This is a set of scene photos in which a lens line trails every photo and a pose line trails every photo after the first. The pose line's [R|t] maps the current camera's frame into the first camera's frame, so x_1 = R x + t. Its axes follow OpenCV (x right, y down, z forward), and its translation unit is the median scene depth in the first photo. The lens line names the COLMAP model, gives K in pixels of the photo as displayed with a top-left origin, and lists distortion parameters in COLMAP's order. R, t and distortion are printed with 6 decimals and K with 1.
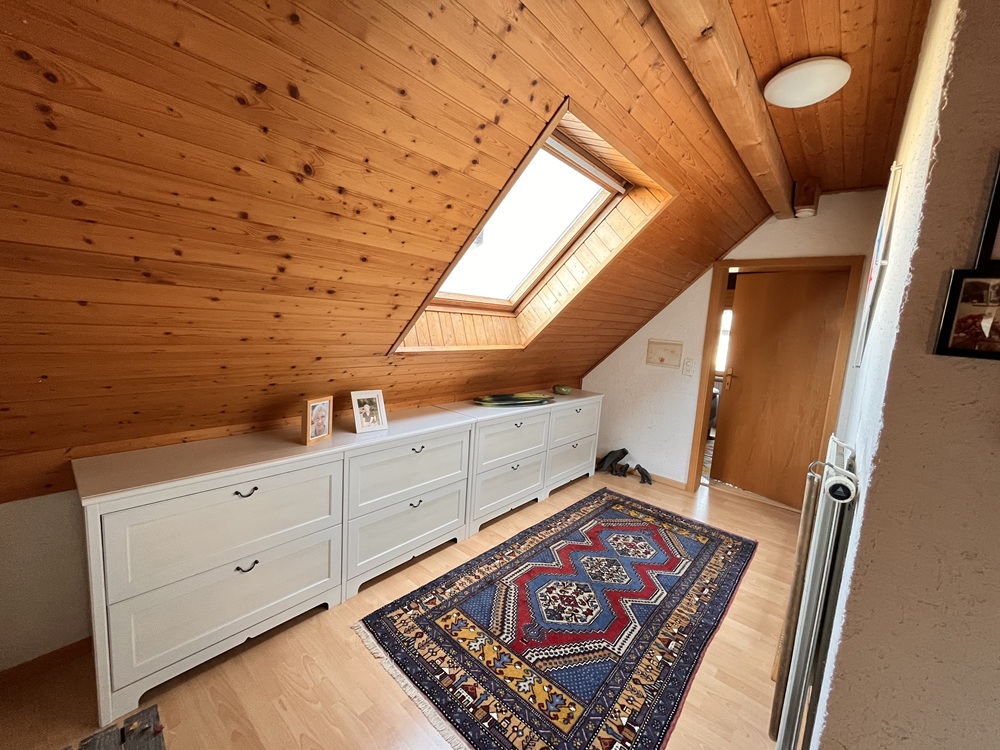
lens RADIAL K [[405.5, 0, 499.3], [0, 405.5, 374.3], [0, 0, 1]] dist [0.000298, 0.000059]
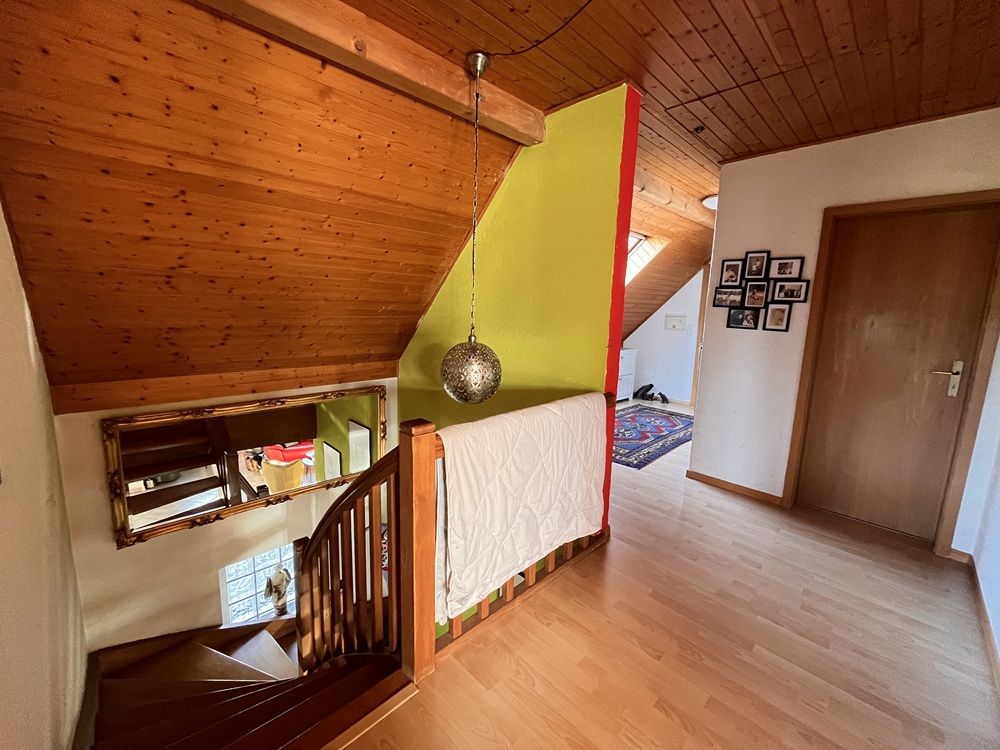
lens RADIAL K [[405.5, 0, 499.6], [0, 405.5, 370.2], [0, 0, 1]] dist [0.000298, 0.000059]
pose [[0.996418, -0.021314, -0.081831, -0.185731], [0.022704, 0.999613, 0.016086, 0.110607], [0.081457, -0.017886, 0.996516, -0.766689]]
